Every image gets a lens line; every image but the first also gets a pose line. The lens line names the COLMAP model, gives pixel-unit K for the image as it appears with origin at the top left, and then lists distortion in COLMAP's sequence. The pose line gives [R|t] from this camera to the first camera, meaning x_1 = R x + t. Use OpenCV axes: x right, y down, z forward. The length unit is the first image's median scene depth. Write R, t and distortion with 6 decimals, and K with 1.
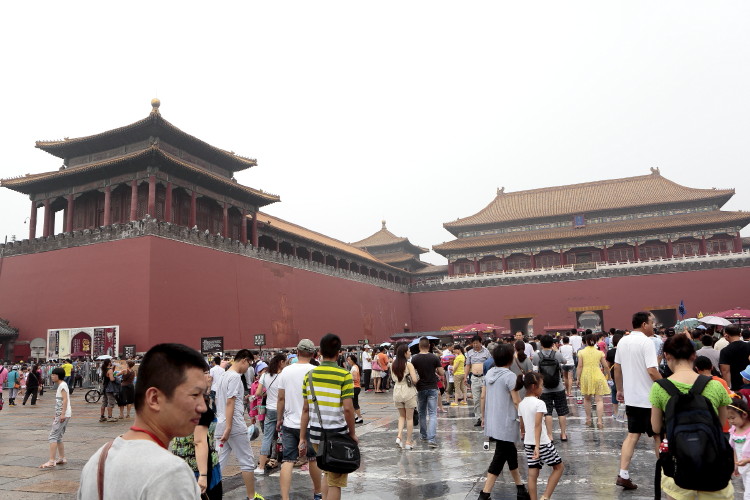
lens RADIAL K [[535.6, 0, 375.0], [0, 535.6, 250.0], [0, 0, 1]] dist [-0.101554, 0.090599]
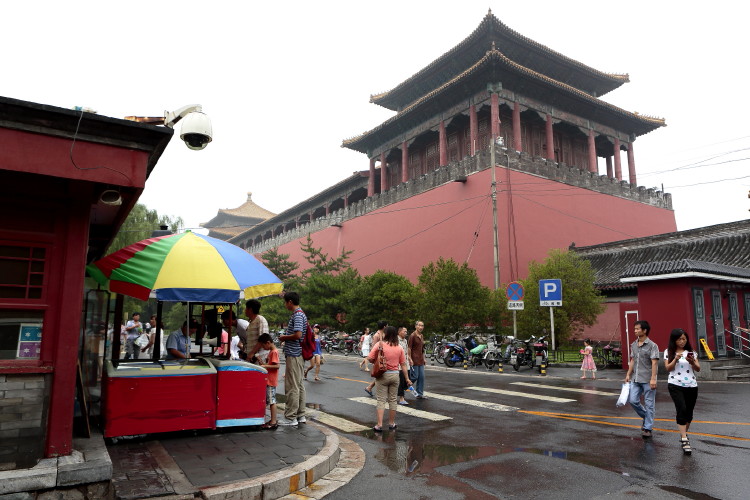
lens RADIAL K [[497.5, 0, 375.0], [0, 497.5, 250.0], [0, 0, 1]] dist [0.003224, -0.001542]
pose [[0.806435, -0.039323, -0.590014, -0.422879], [0.055980, 0.998382, 0.009975, 0.187282], [0.588668, -0.041073, 0.807331, 0.892982]]
